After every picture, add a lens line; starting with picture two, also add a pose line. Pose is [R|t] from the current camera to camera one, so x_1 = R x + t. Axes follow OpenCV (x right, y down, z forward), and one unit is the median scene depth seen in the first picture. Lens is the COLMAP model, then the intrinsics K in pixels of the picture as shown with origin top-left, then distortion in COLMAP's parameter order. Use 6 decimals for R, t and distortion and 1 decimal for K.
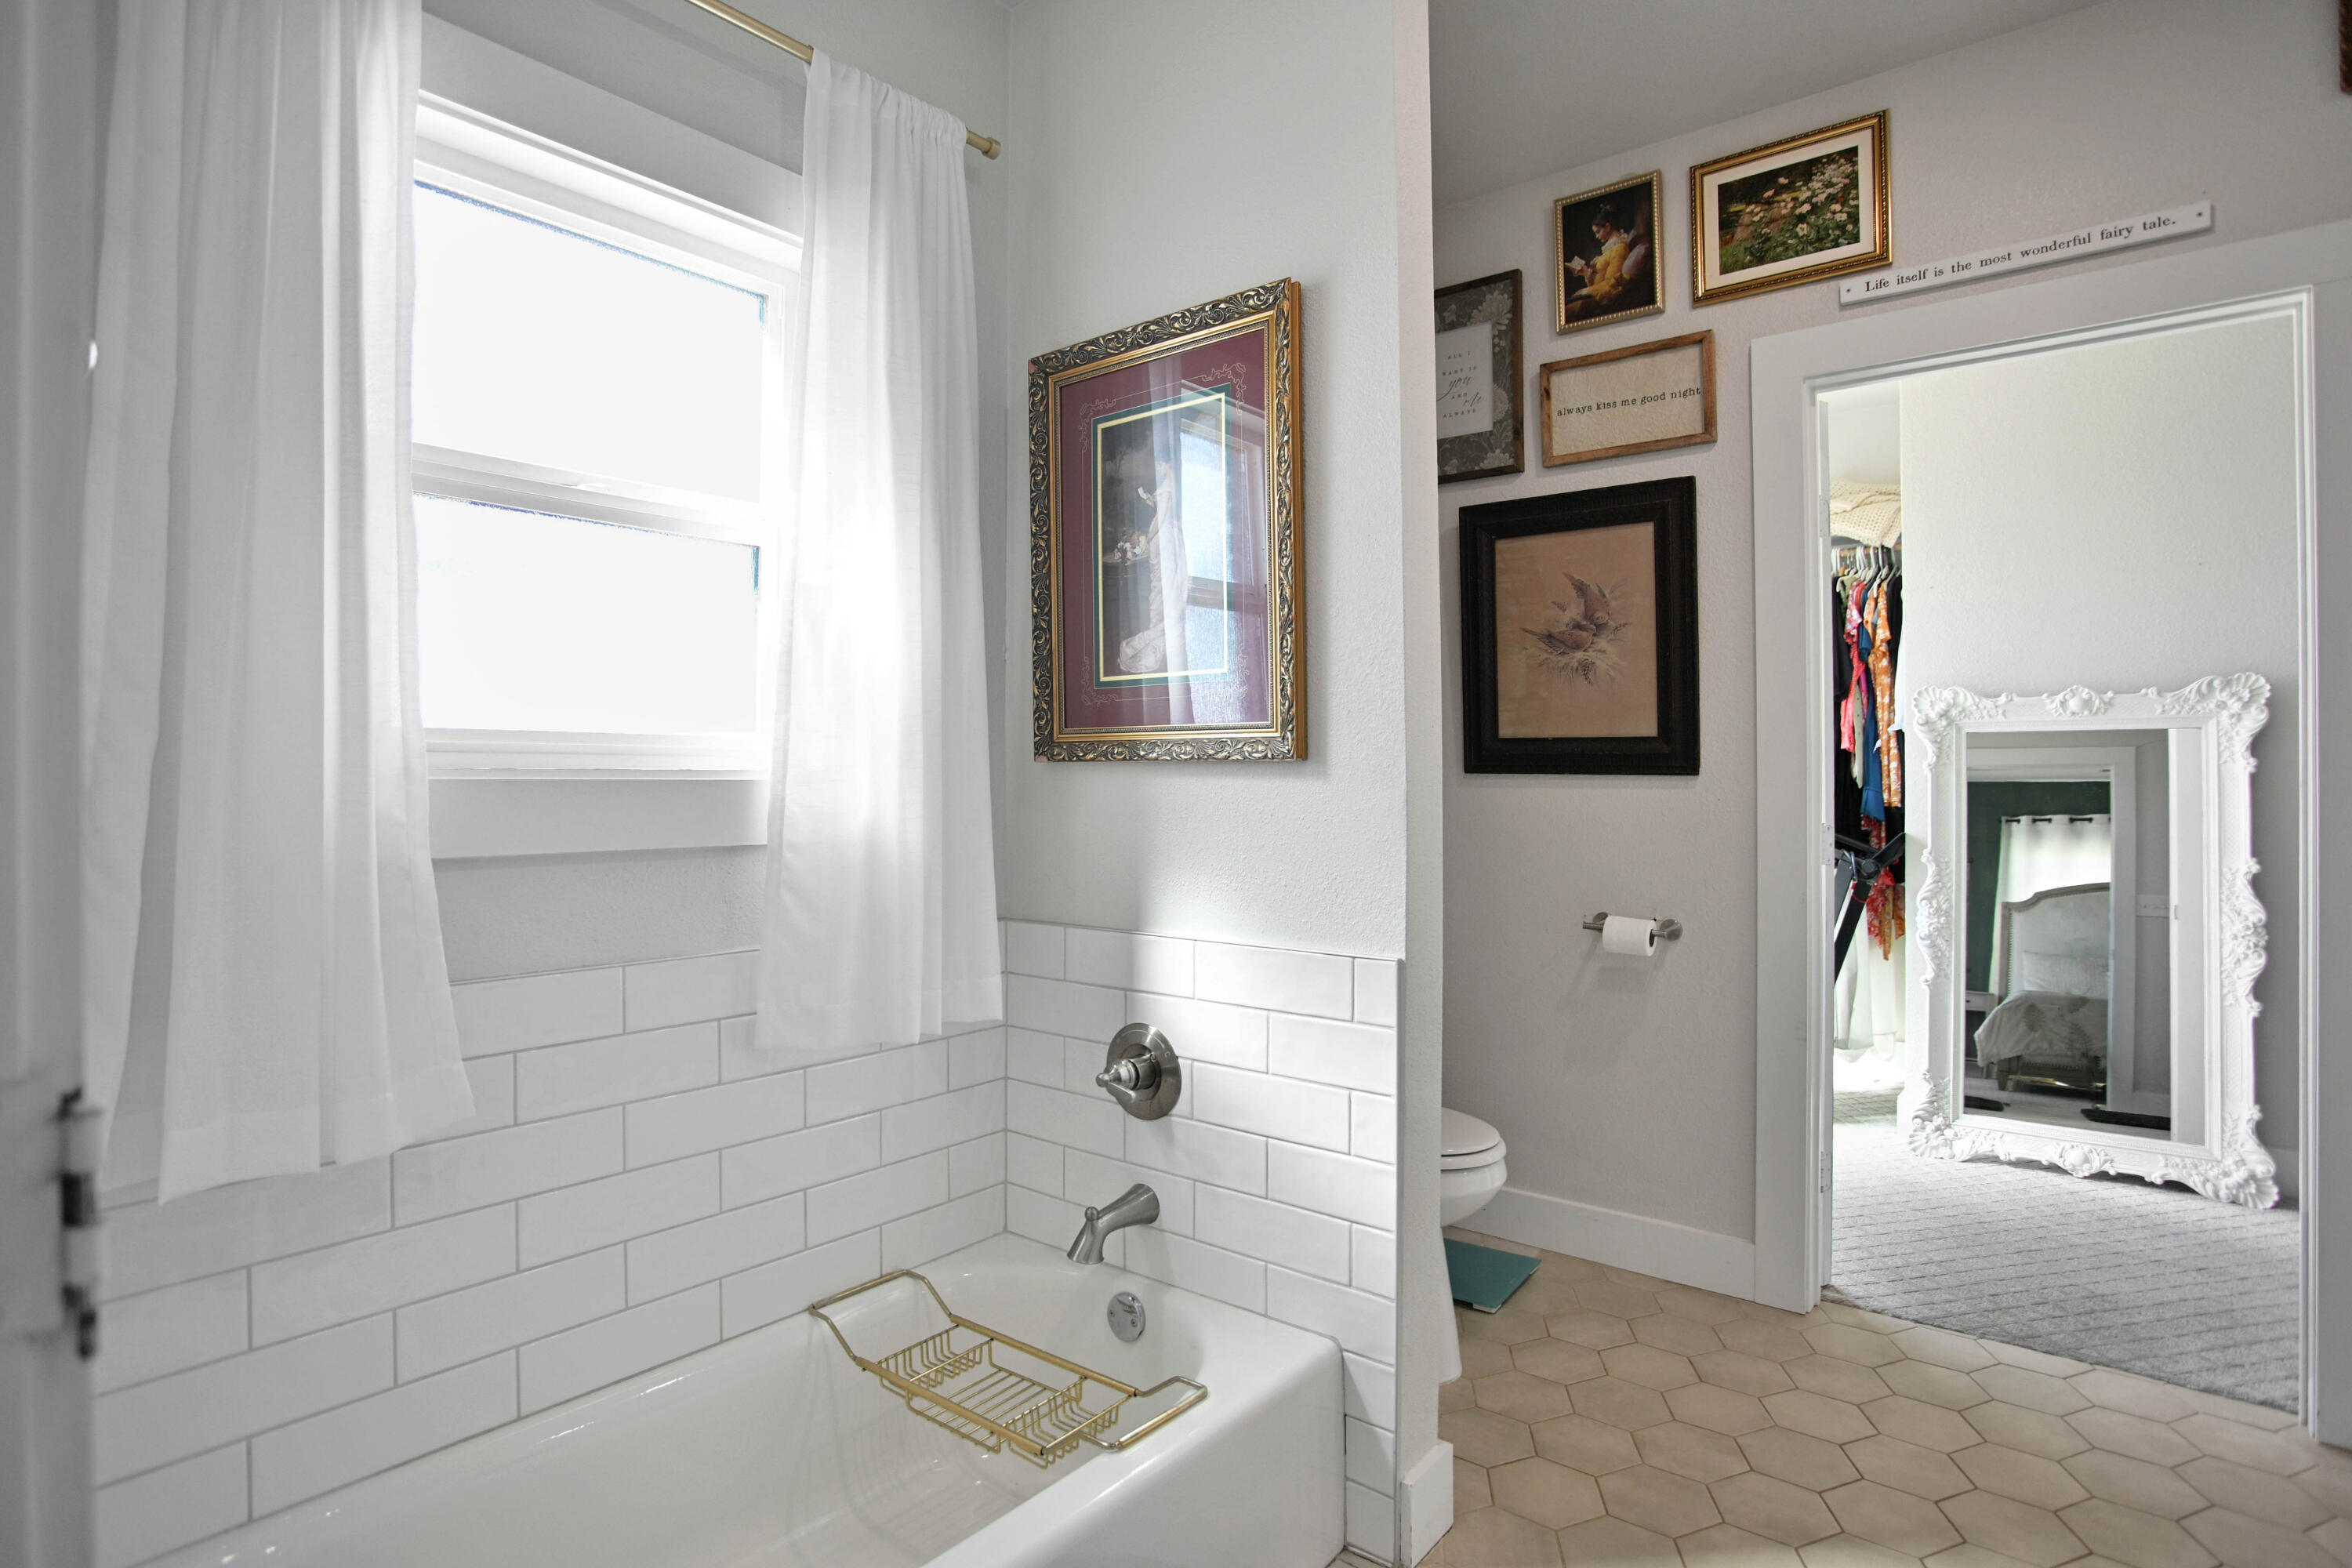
lens RADIAL K [[1191.9, 0, 1169.4], [0, 1191.9, 775.2], [0, 0, 1]] dist [-0.082430, 0.035788]
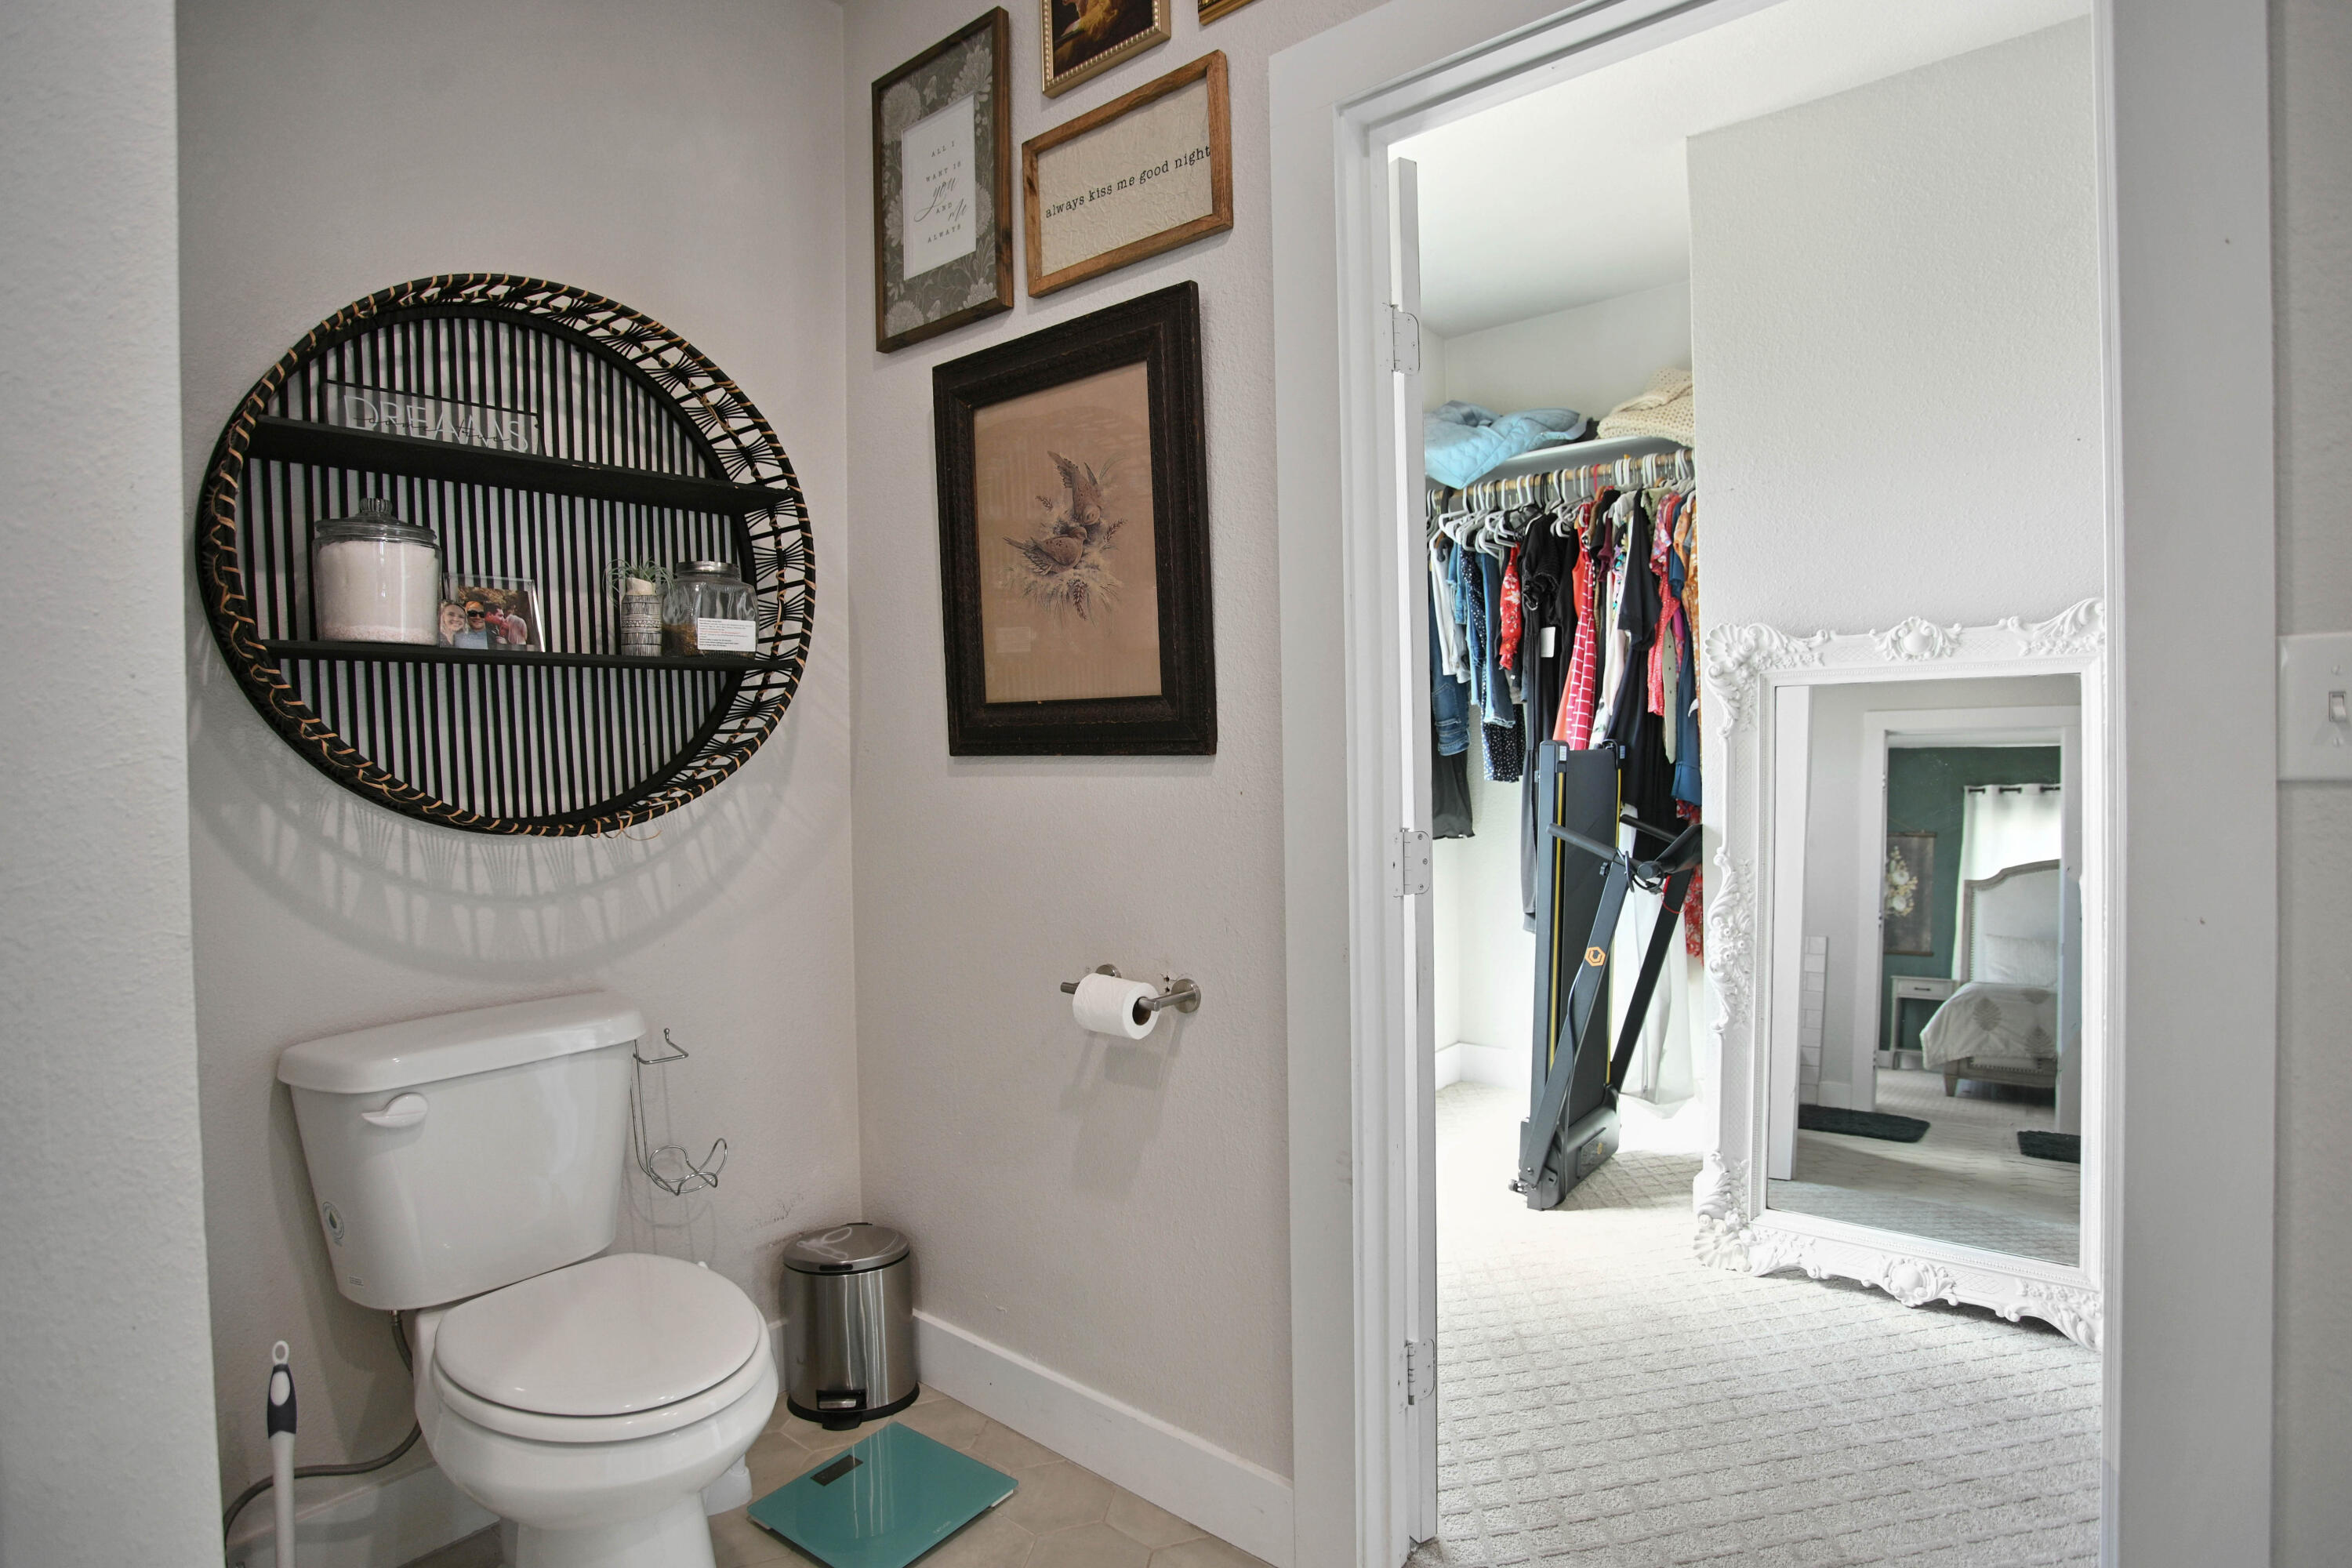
lens RADIAL K [[1191.9, 0, 1169.4], [0, 1191.9, 775.2], [0, 0, 1]] dist [-0.082430, 0.035788]
pose [[0.999819, -0.015870, -0.010497, 0.358198], [0.016073, 0.999680, 0.019544, -0.001538], [0.010183, -0.019709, 0.999754, 0.293472]]
